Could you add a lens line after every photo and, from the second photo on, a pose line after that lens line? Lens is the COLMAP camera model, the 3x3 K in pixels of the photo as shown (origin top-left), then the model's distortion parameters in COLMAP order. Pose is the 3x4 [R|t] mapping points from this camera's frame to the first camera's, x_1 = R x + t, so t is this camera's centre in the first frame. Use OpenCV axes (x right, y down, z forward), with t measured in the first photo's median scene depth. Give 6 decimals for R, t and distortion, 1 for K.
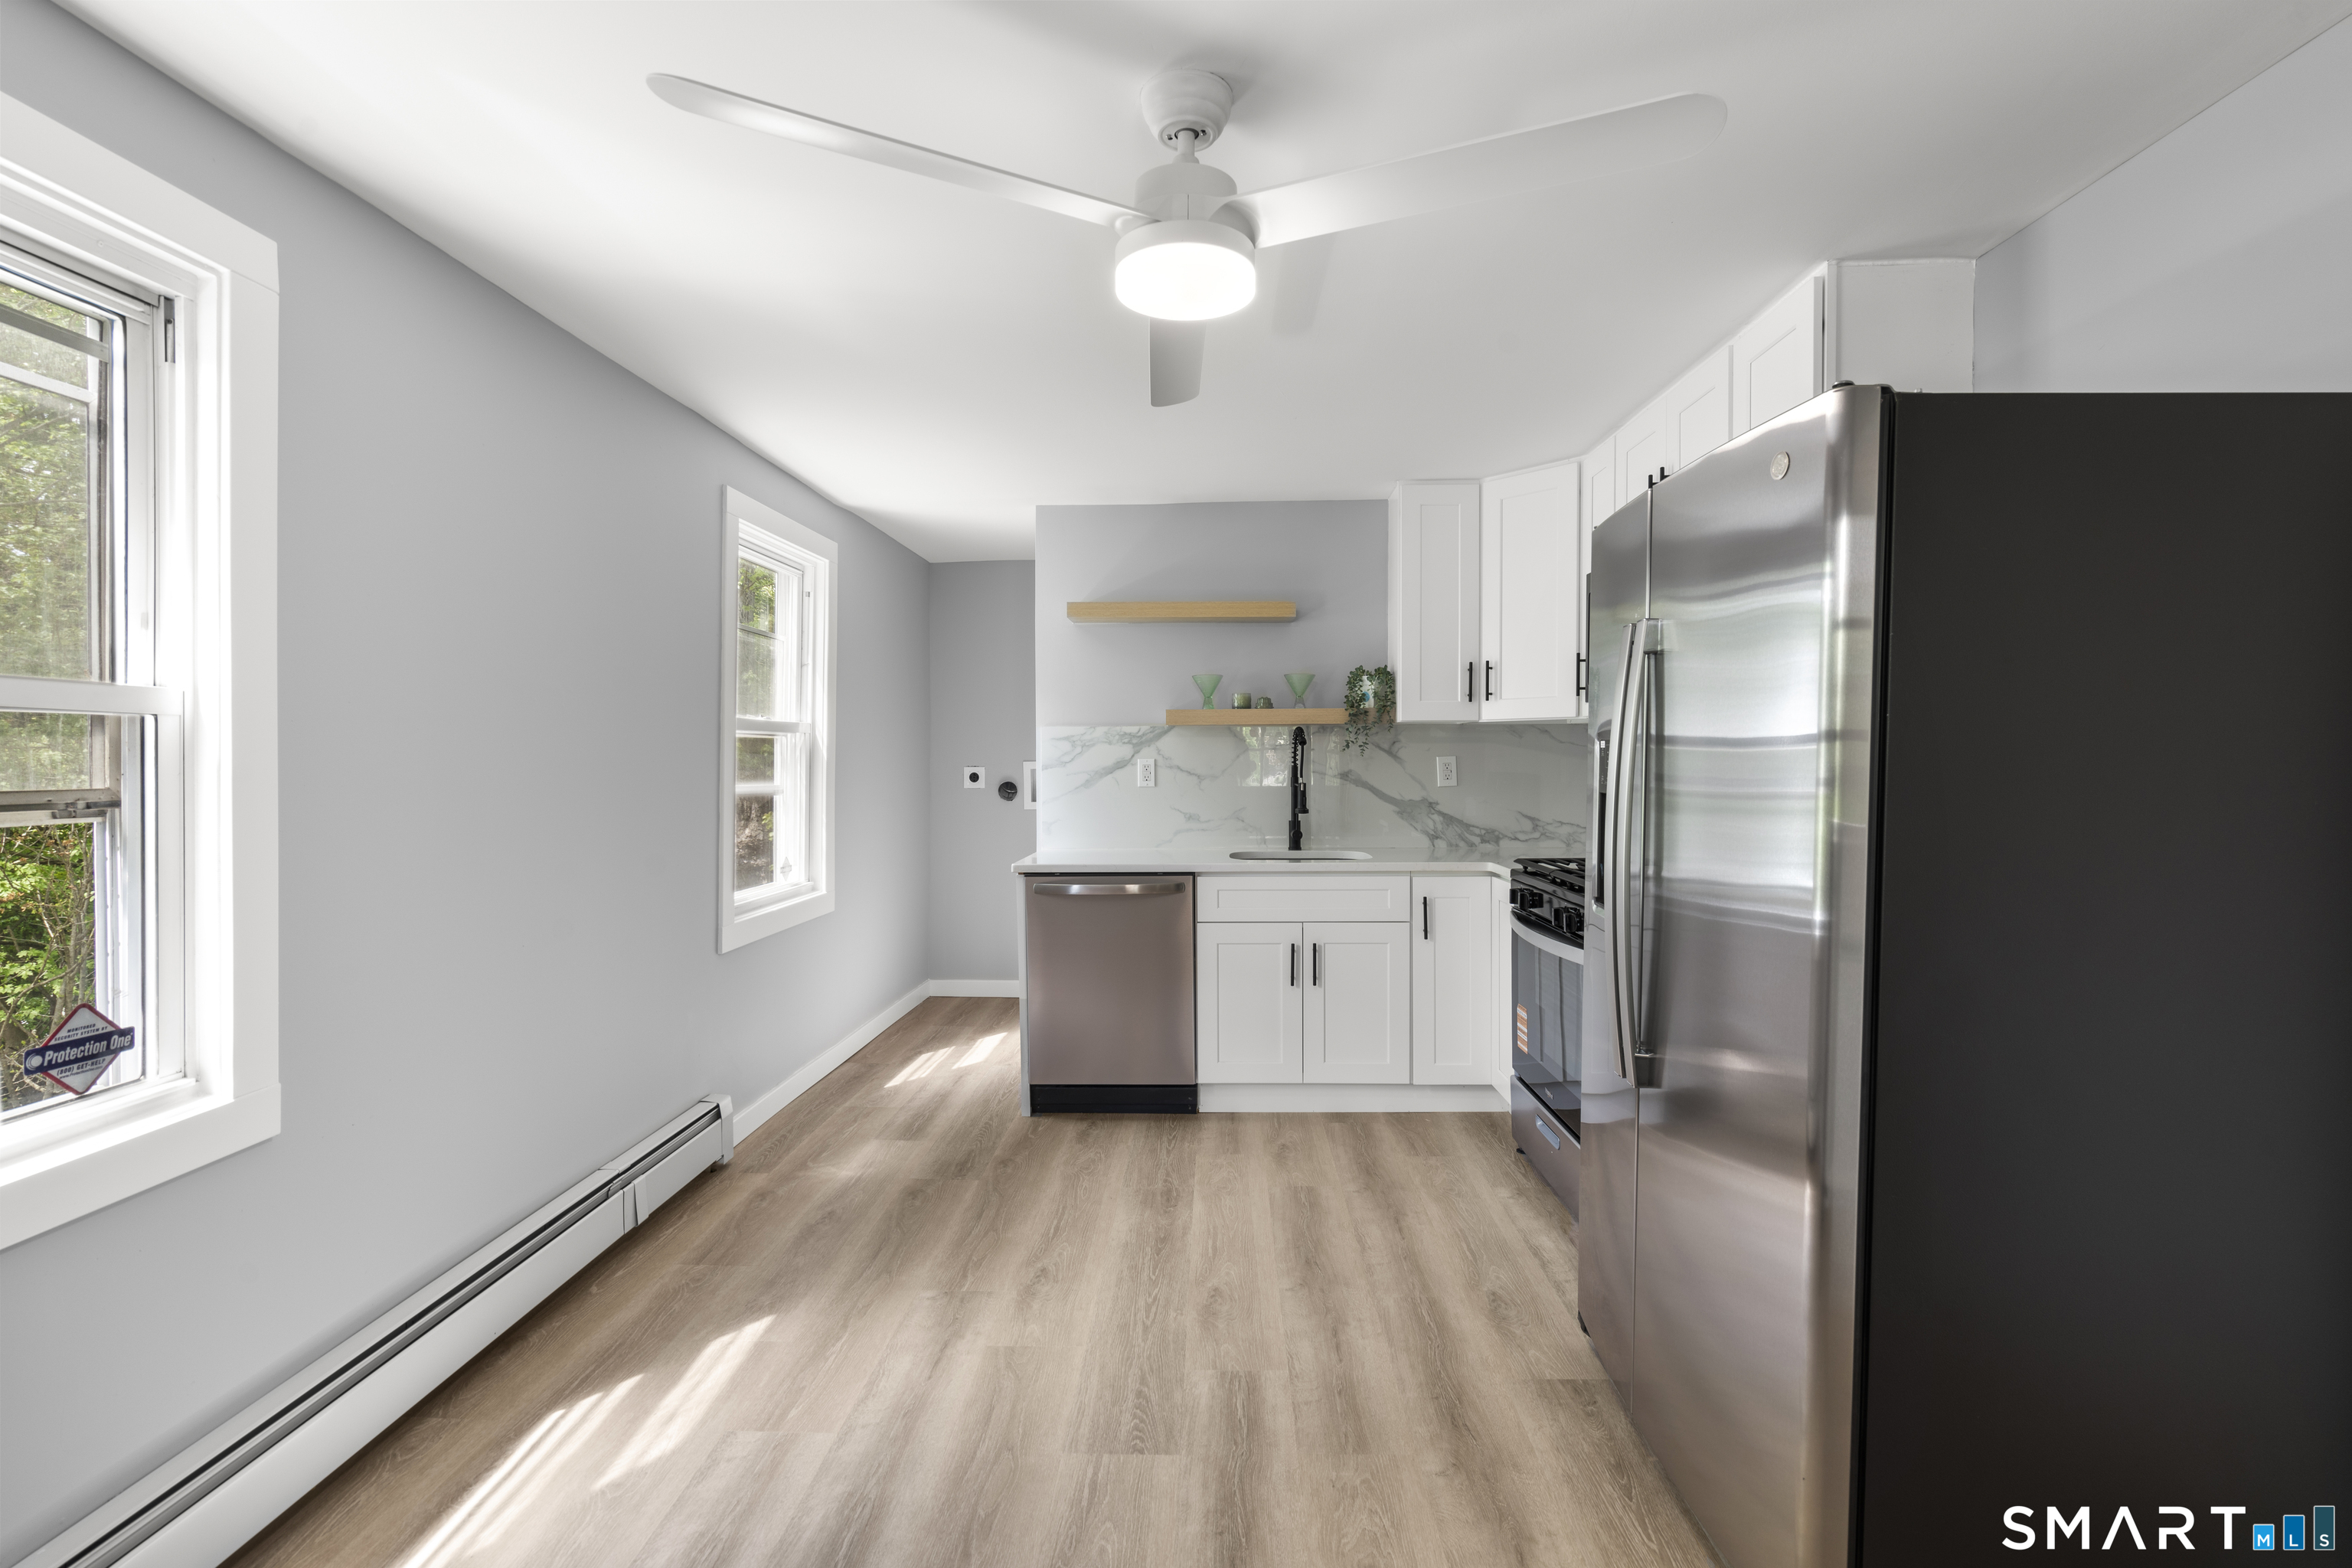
lens RADIAL K [[1063.7, 0, 1179.6], [0, 1063.7, 785.7], [0, 0, 1]] dist [-0.001412, 0.002418]
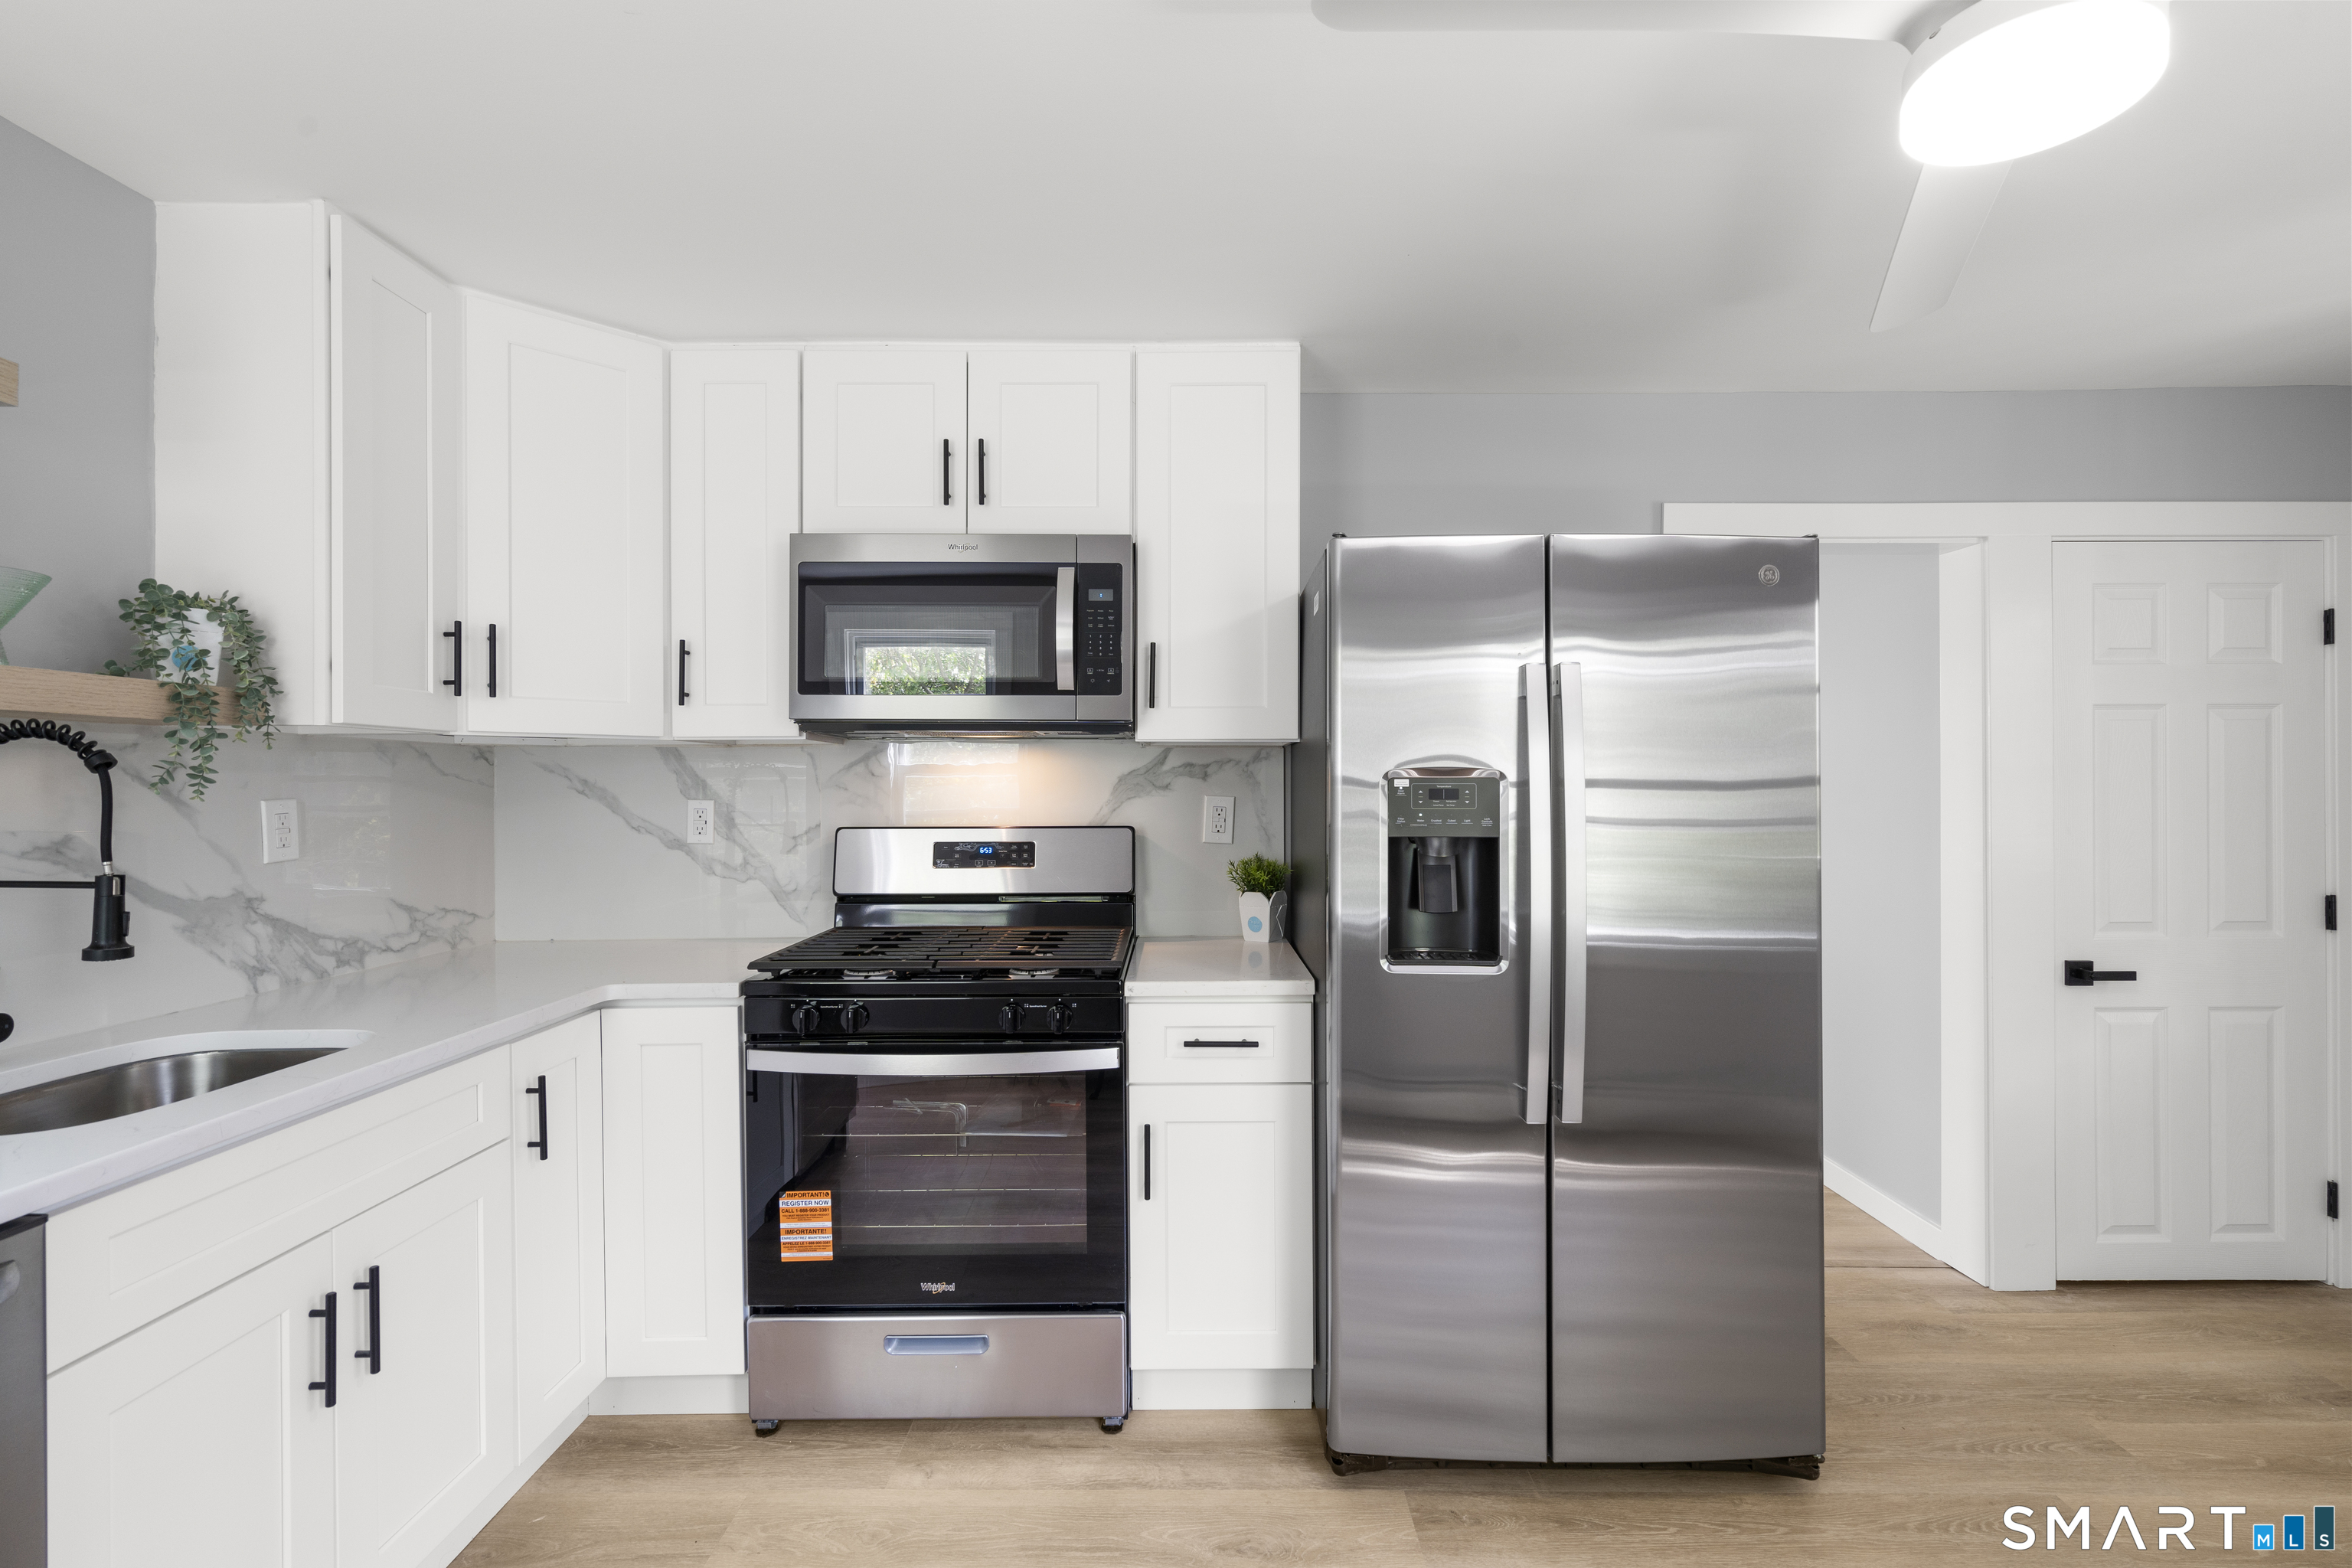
lens RADIAL K [[1063.7, 0, 1189.6], [0, 1063.7, 782.2], [0, 0, 1]] dist [-0.001412, 0.002418]
pose [[-0.037566, 0.008880, 0.999255, -0.286789], [0.032356, 0.999447, -0.007666, -0.021343], [-0.998770, 0.032044, -0.037832, 0.700789]]
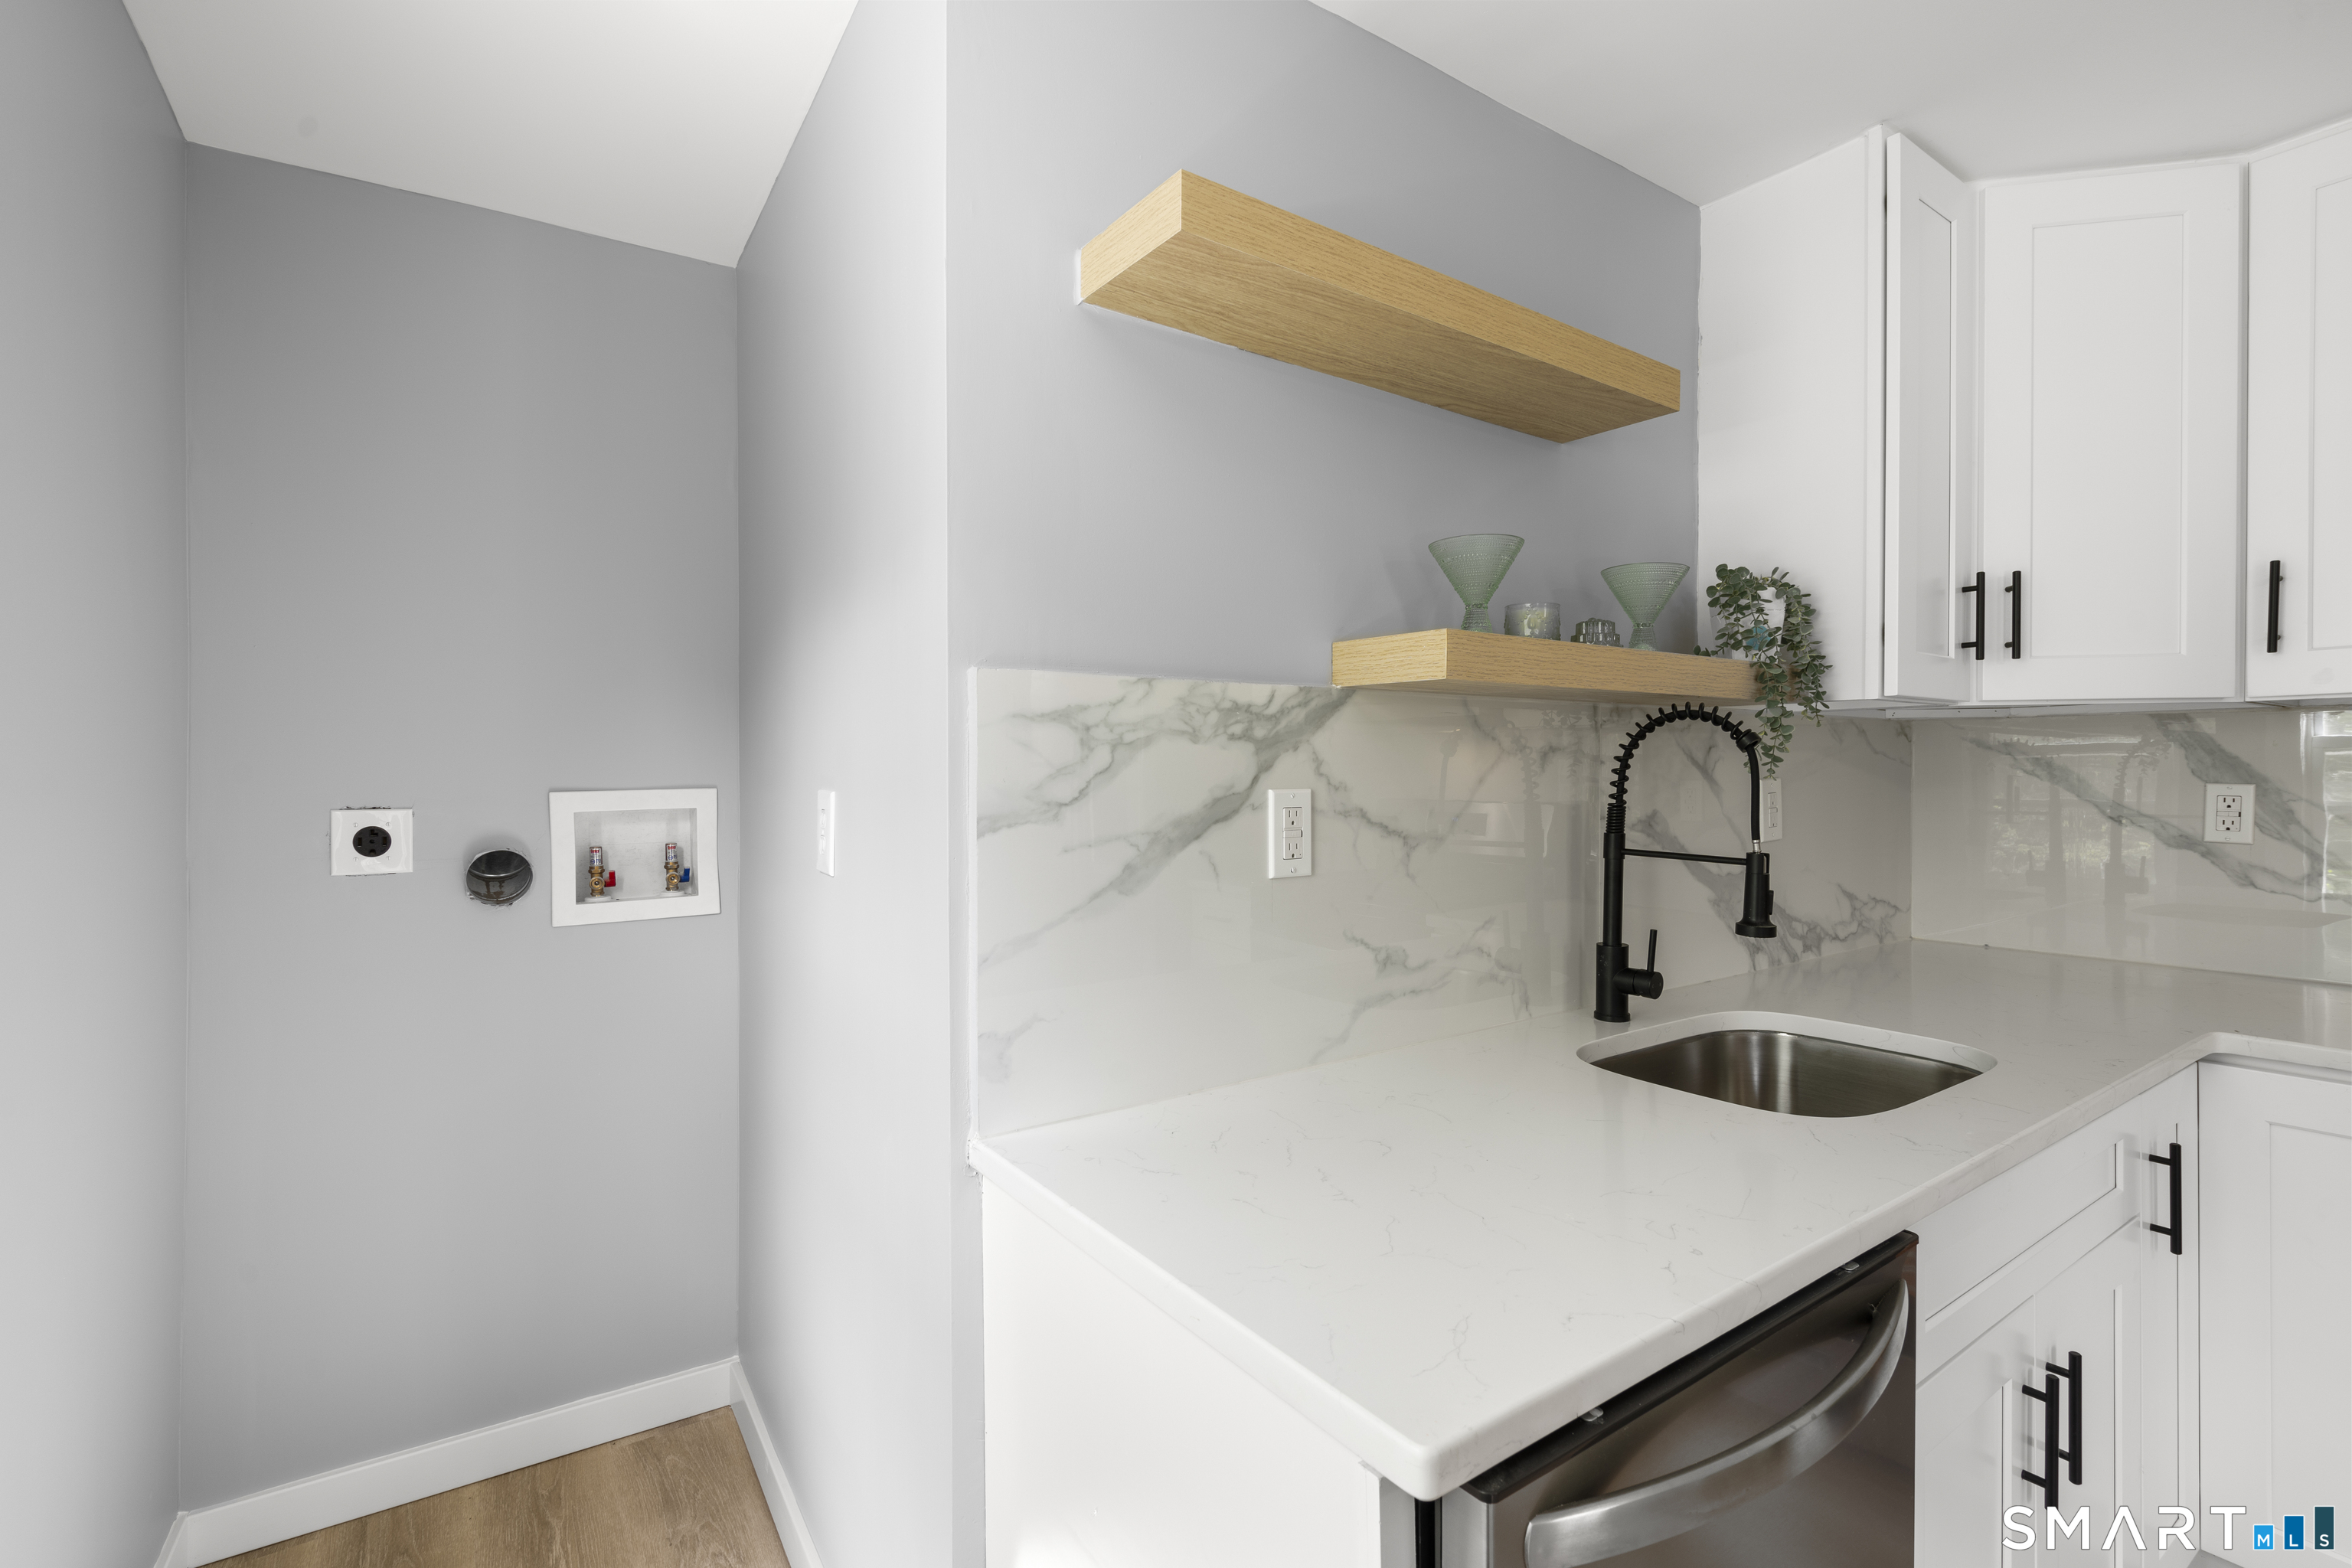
lens RADIAL K [[1063.7, 0, 1186.8], [0, 1063.7, 780.8], [0, 0, 1]] dist [-0.001412, 0.002418]
pose [[0.799987, -0.003585, 0.600007, -0.287793], [0.015494, 0.999772, -0.014685, -0.027467], [-0.599817, 0.021044, 0.799860, 0.895172]]
